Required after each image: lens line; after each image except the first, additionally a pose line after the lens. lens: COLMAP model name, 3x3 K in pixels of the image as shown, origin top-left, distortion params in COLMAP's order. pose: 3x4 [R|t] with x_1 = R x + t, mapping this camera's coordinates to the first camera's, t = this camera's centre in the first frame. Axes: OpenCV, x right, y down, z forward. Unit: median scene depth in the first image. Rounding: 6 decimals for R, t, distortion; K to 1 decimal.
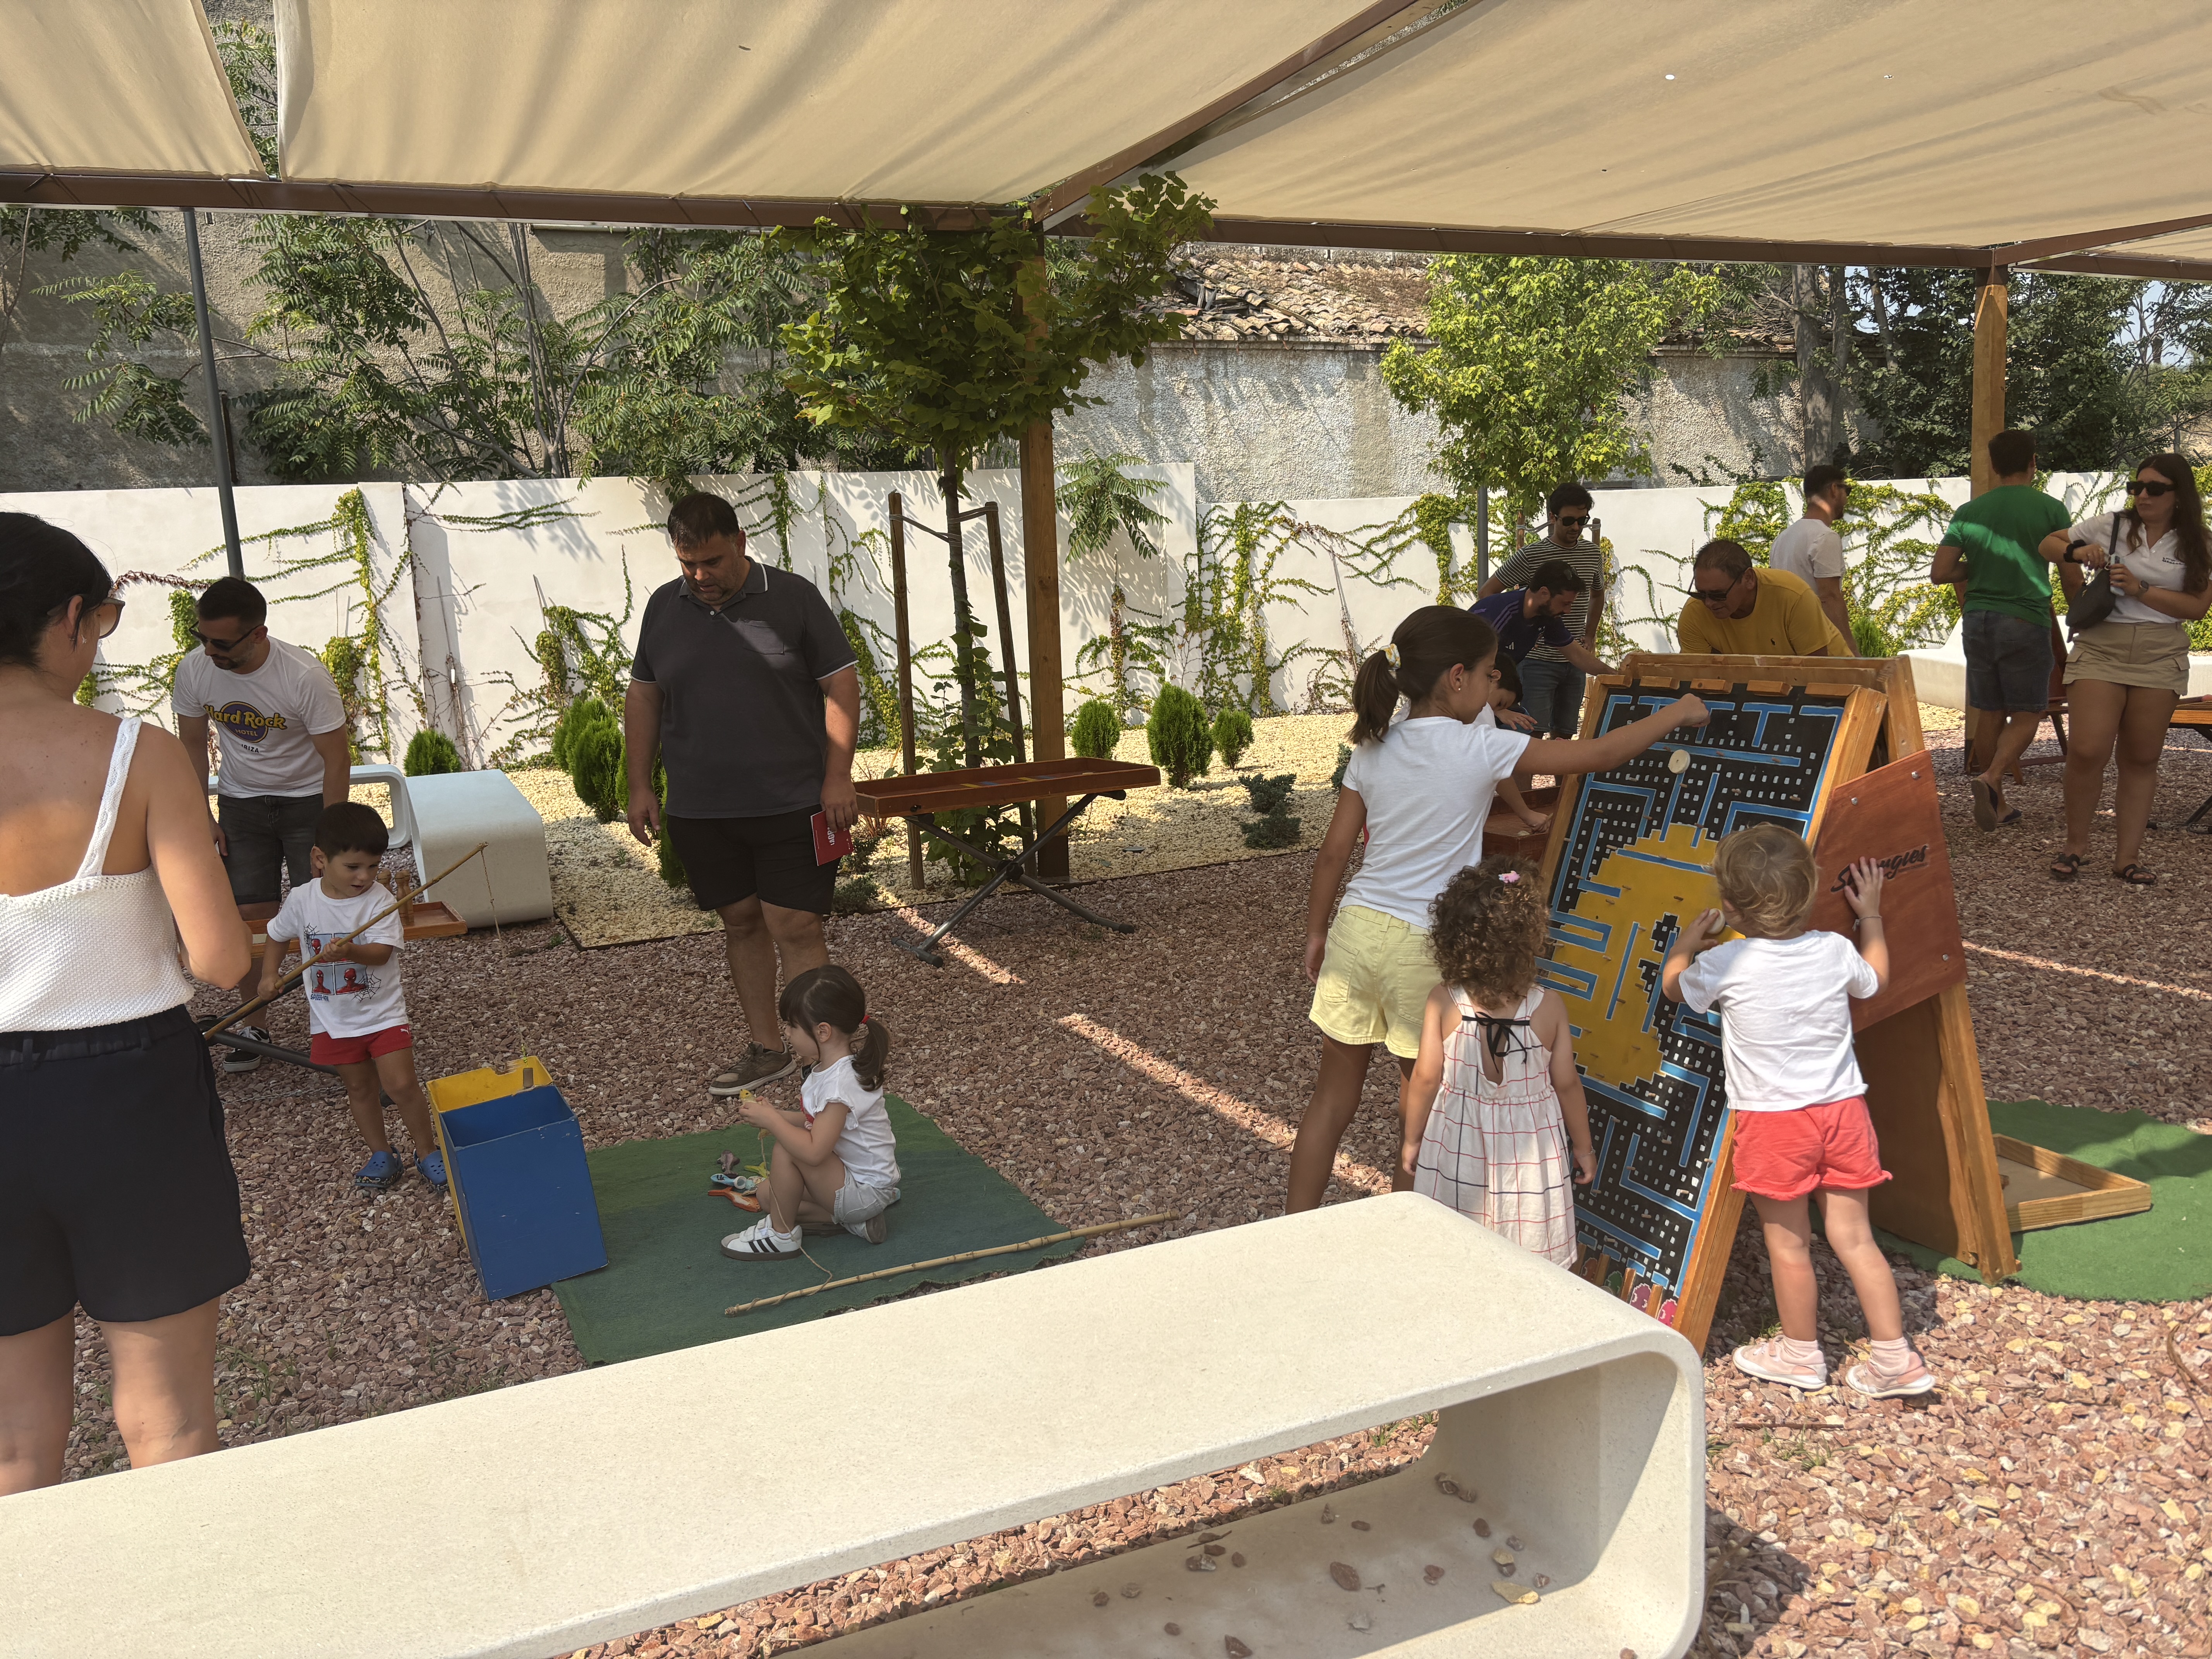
lens RADIAL K [[1666.6, 0, 1106.0], [0, 1666.6, 829.5], [0, 0, 1]] dist [0.025619, -0.000005]
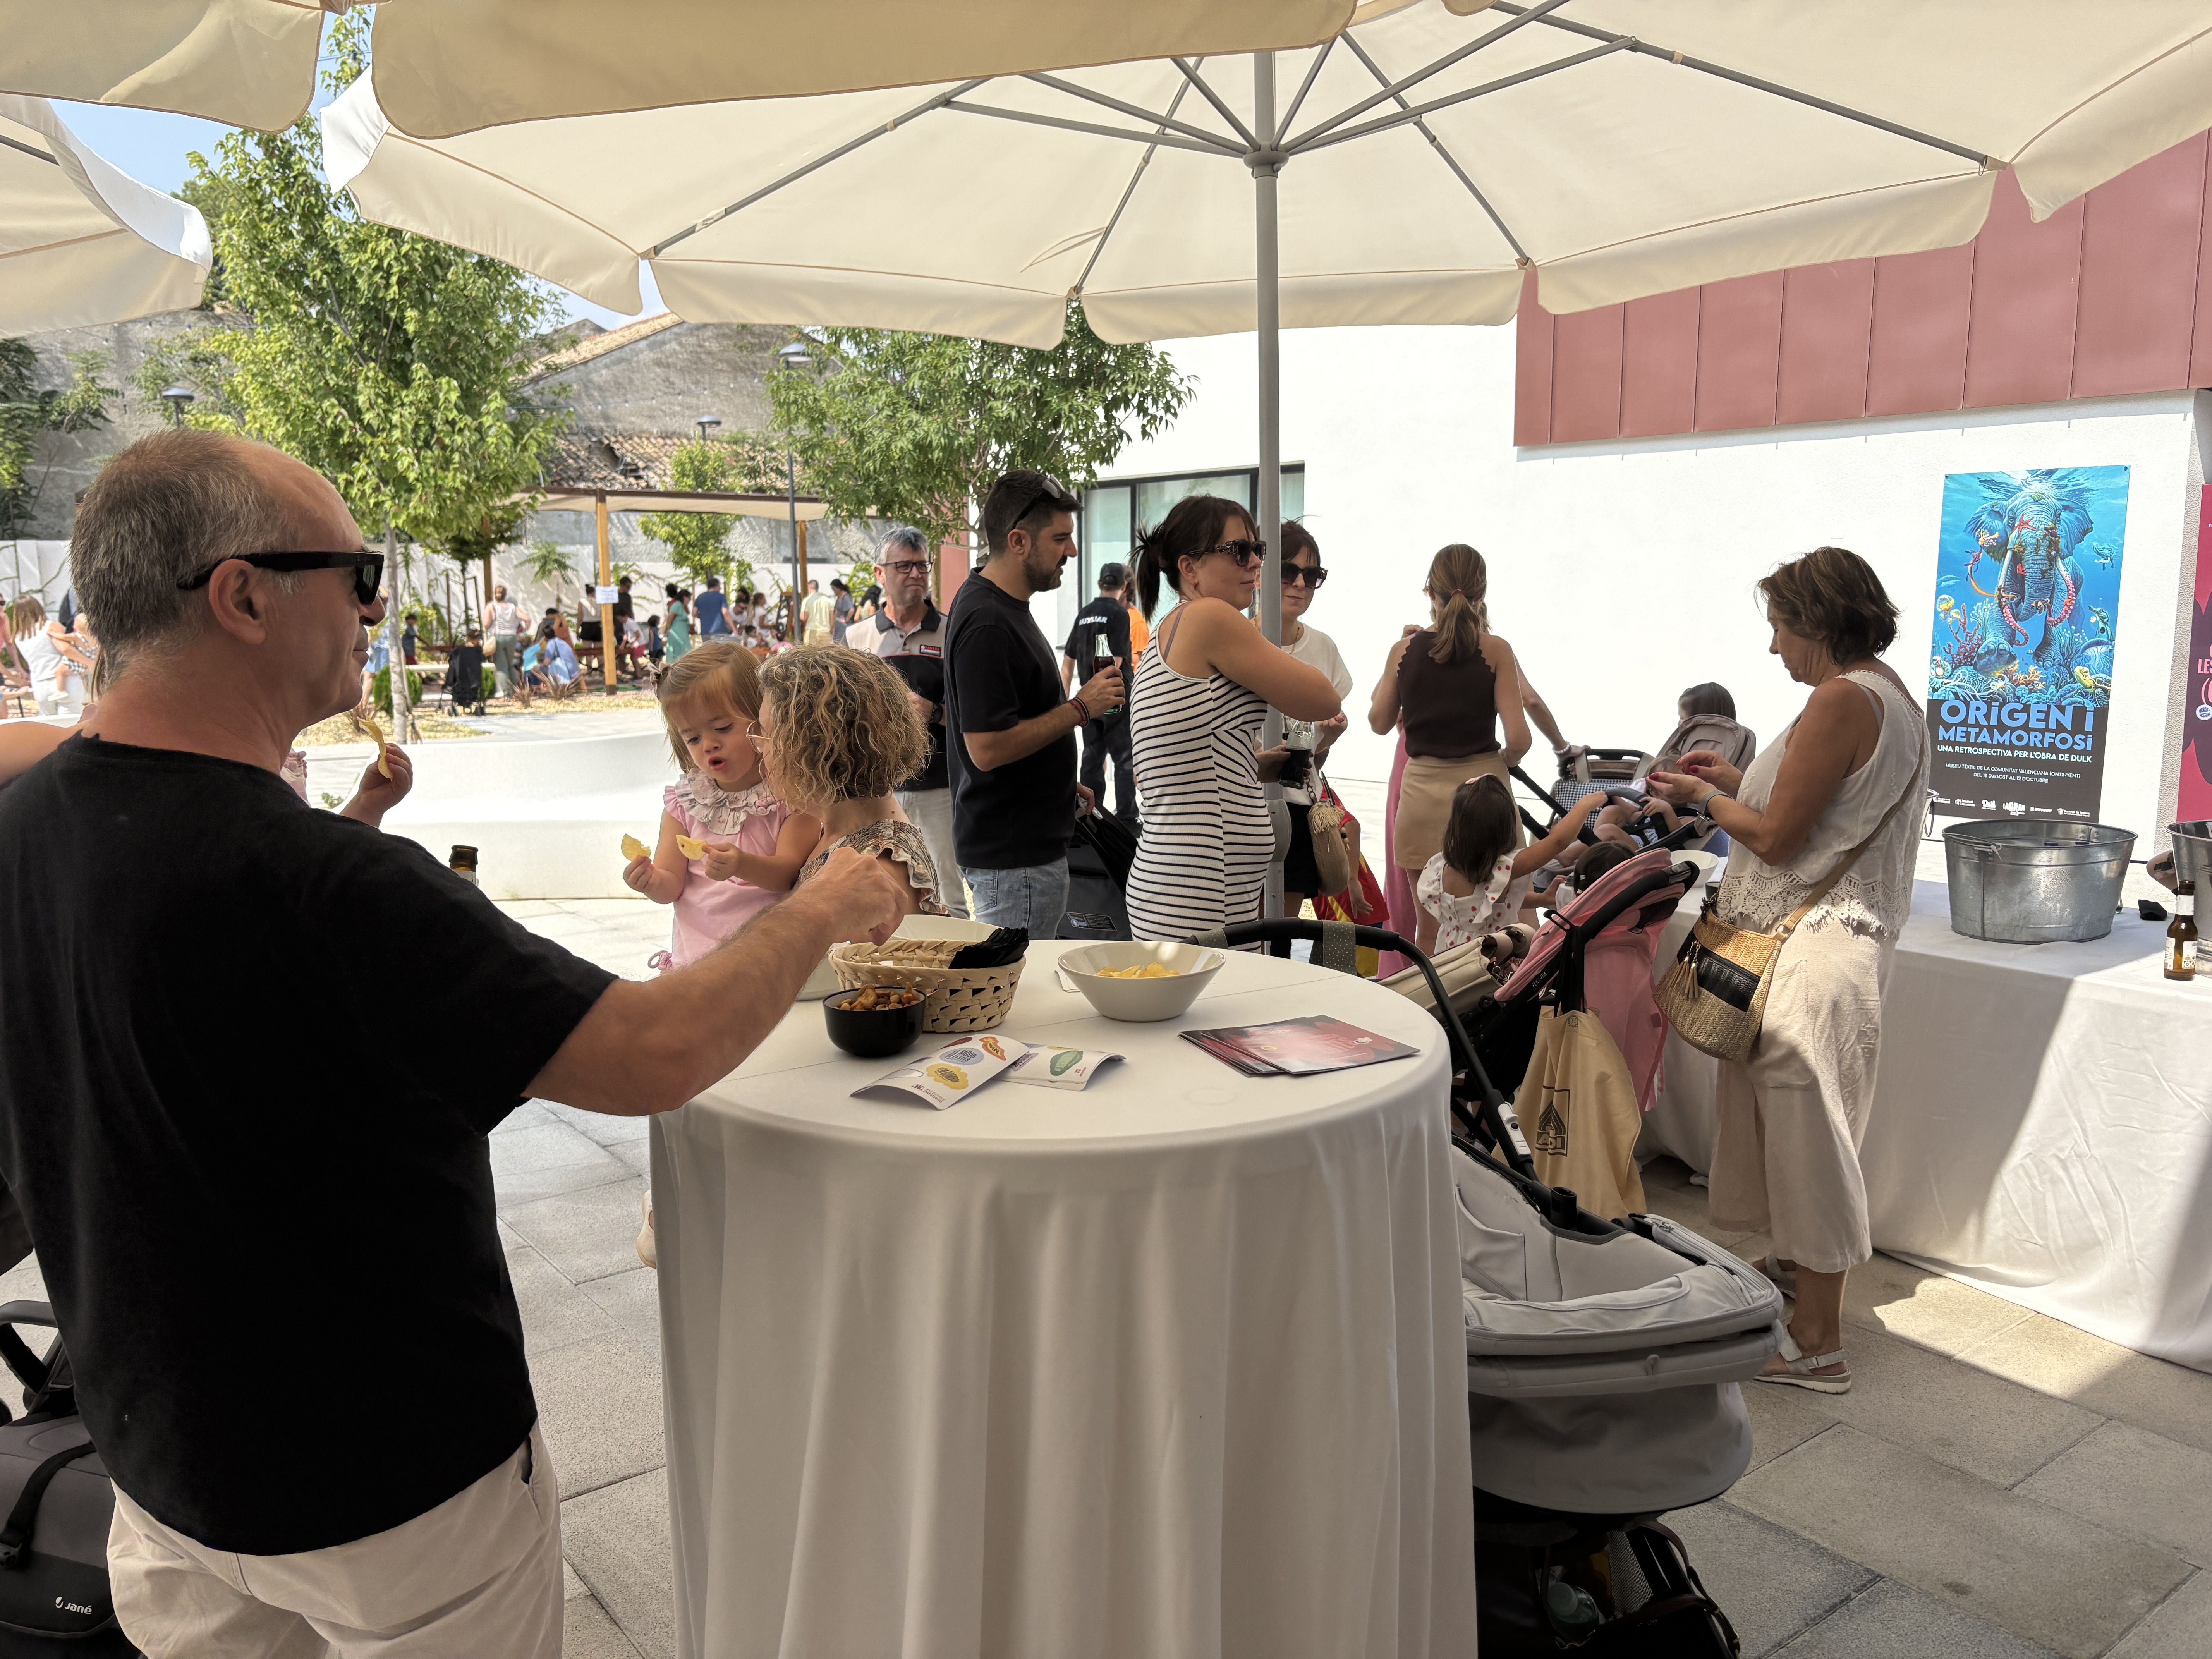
lens RADIAL K [[1666.6, 0, 1106.0], [0, 1666.6, 829.5], [0, 0, 1]] dist [0.025619, -0.000005]
pose [[0.972381, 0.006574, 0.233306, 0.217010], [-0.003043, 0.999875, -0.015493, 0.220928], [-0.233378, 0.014355, 0.972280, -1.498923]]
